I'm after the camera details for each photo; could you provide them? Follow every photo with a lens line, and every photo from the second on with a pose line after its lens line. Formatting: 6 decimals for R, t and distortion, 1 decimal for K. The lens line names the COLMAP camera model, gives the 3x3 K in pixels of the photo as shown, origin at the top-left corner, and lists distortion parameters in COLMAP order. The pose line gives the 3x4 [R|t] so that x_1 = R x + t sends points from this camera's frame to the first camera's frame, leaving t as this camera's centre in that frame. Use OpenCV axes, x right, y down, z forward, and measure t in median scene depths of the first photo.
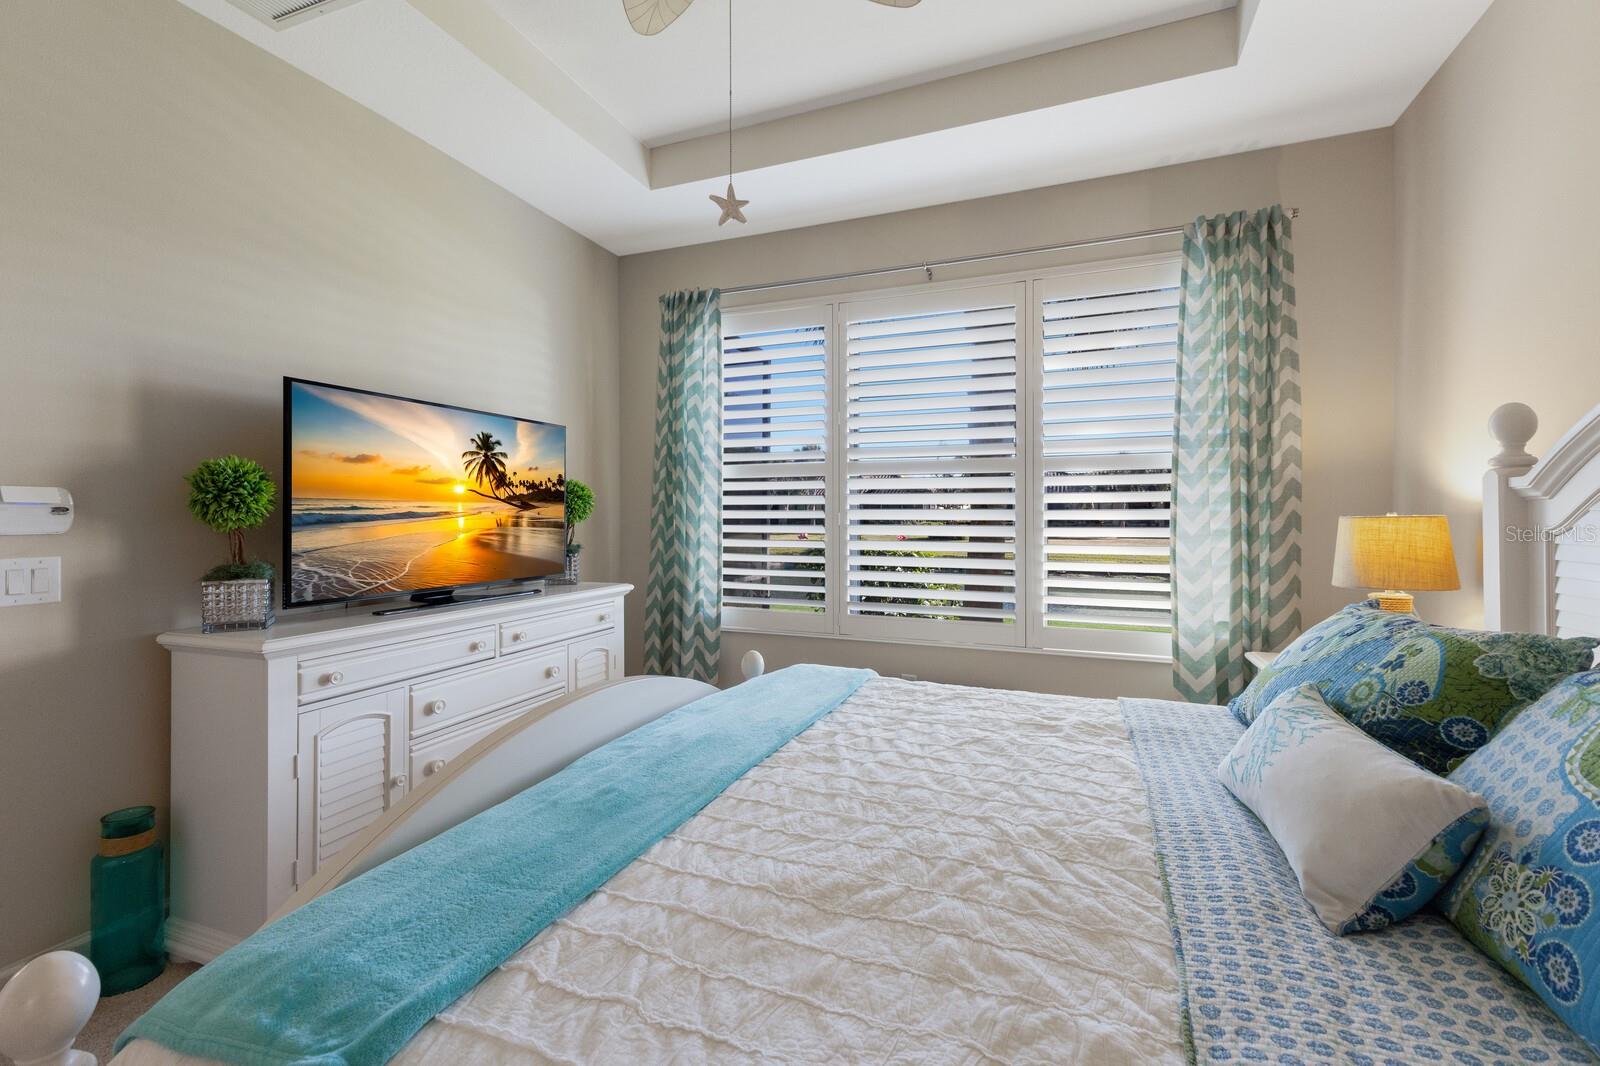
lens RADIAL K [[701.6, 0, 807.5], [0, 701.6, 527.0], [0, 0, 1]] dist [-0.000445, 0.000691]
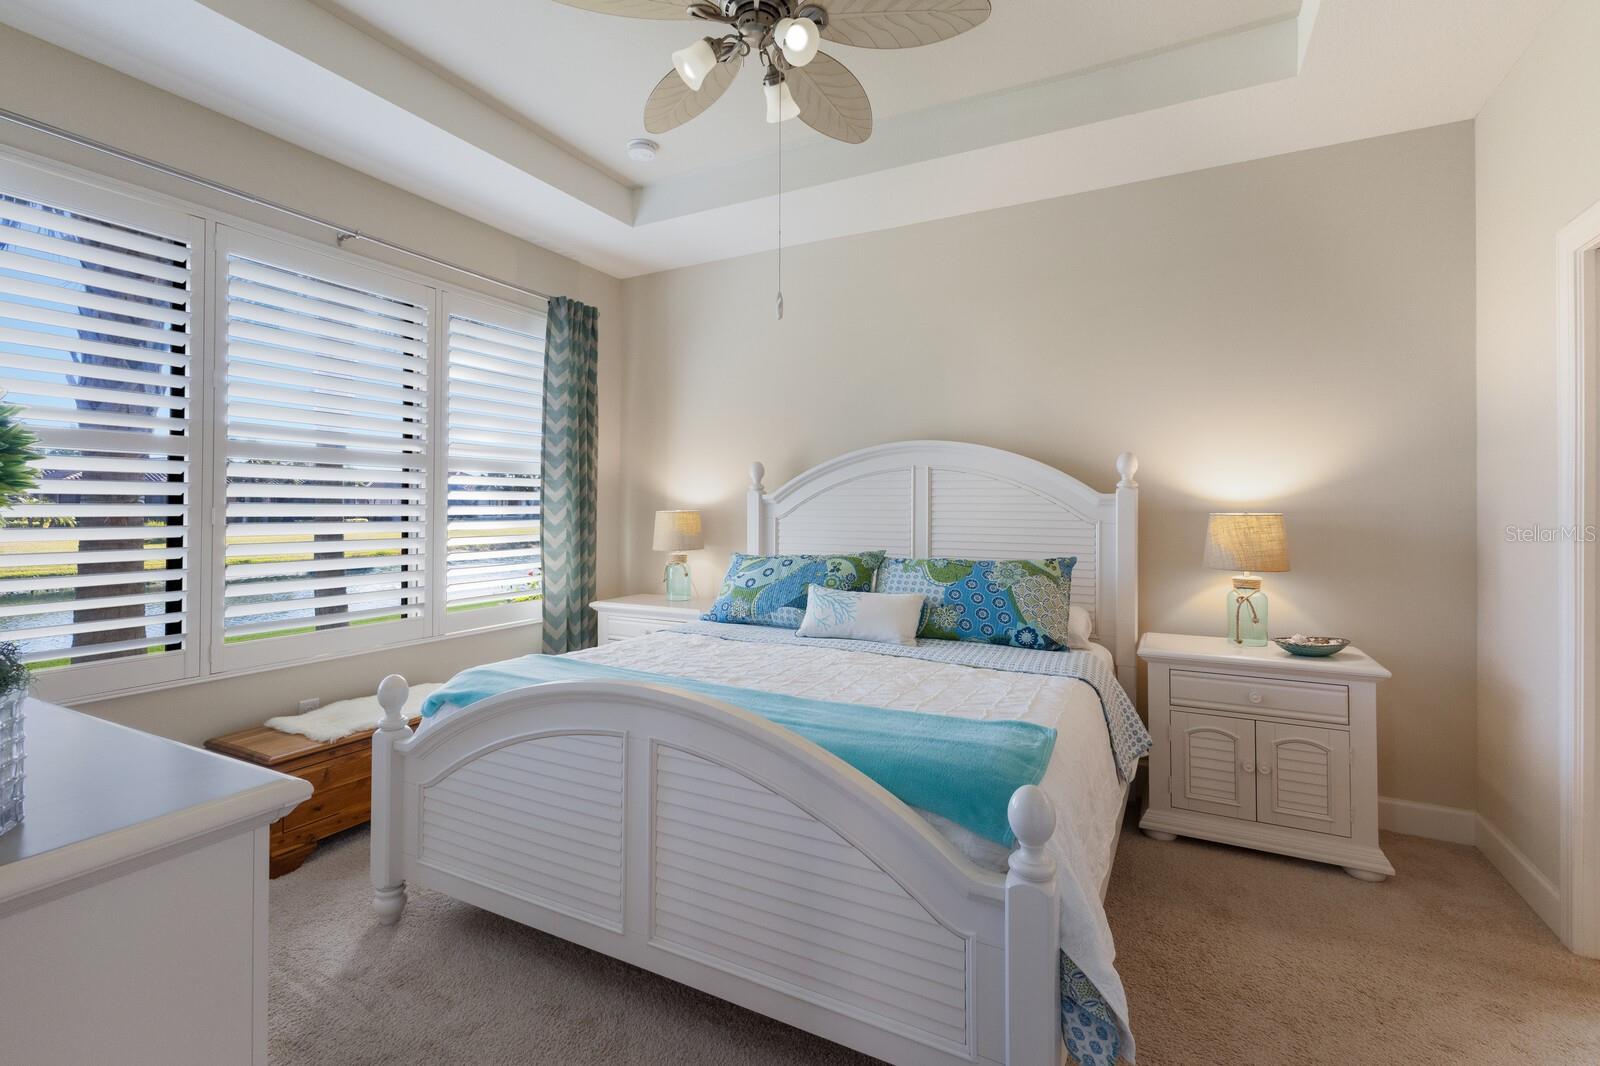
lens RADIAL K [[701.6, 0, 805.4], [0, 701.6, 515.5], [0, 0, 1]] dist [-0.000445, 0.000691]
pose [[0.104094, -0.009025, 0.994527, -1.063341], [0.014190, 0.999871, 0.007588, -0.015020], [-0.994466, 0.013323, 0.104208, 0.519638]]
